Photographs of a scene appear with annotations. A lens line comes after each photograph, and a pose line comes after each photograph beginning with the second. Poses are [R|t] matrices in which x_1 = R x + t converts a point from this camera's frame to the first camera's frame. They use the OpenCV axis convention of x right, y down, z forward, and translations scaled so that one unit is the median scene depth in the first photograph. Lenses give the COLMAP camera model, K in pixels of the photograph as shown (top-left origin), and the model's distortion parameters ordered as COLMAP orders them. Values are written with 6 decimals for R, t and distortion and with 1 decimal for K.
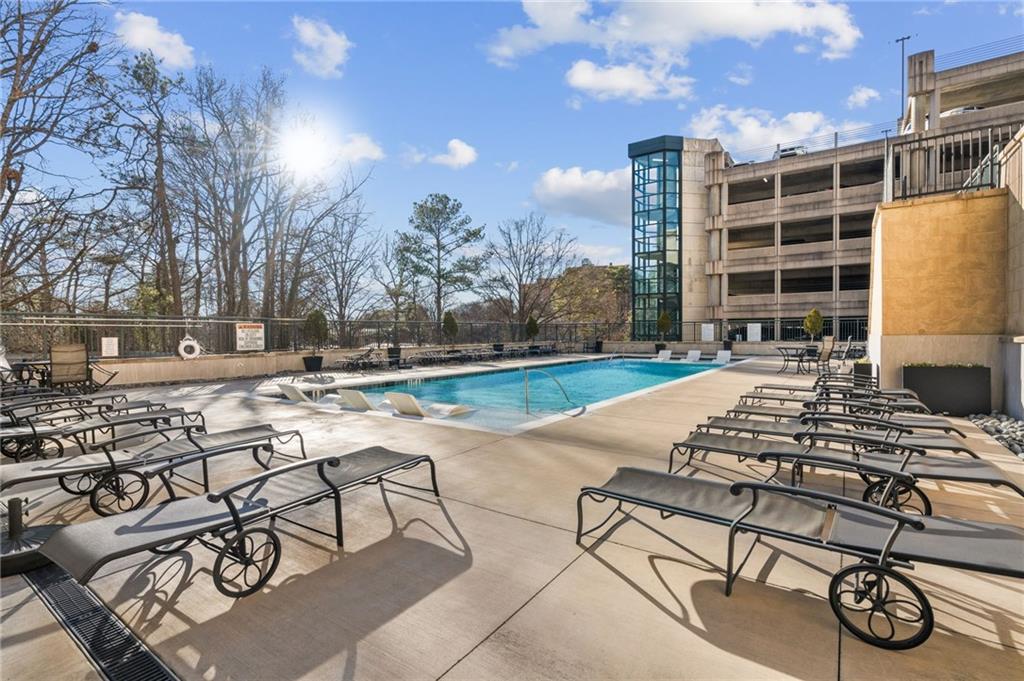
lens RADIAL K [[476.6, 0, 509.7], [0, 476.6, 342.8], [0, 0, 1]] dist [-0.002353, 0.000122]
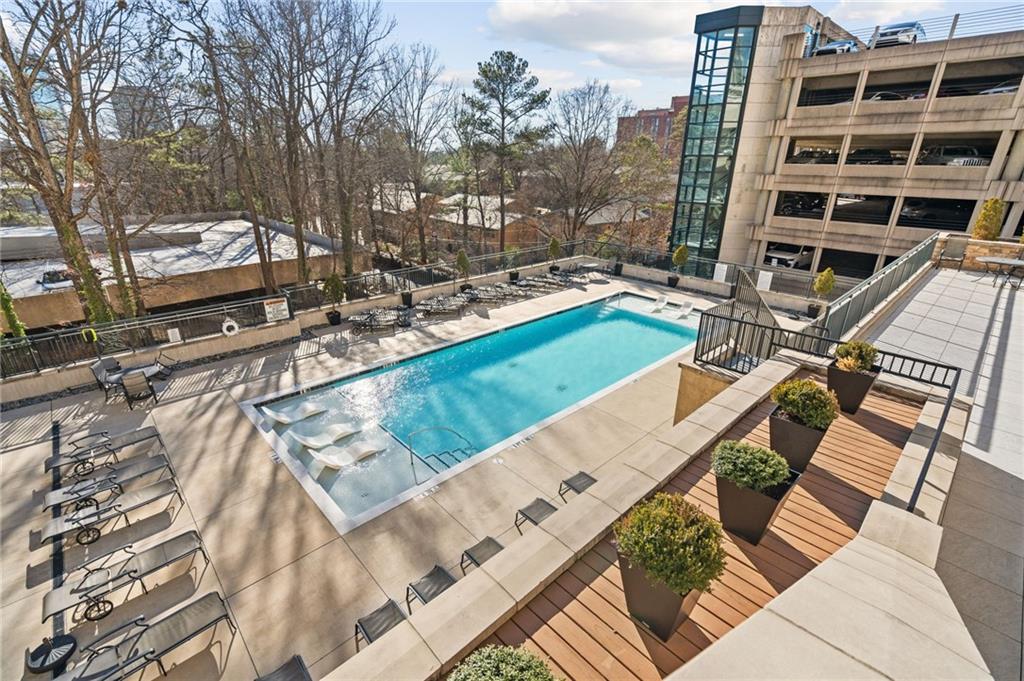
lens RADIAL K [[457.7, 0, 510.9], [0, 457.7, 341.9], [0, 0, 1]] dist [0.000983, 0.000204]
pose [[0.978470, 0.086731, -0.187284, 0.143592], [-0.015480, 0.935703, 0.352448, -0.173479], [0.205810, -0.341960, 0.916900, -0.014017]]
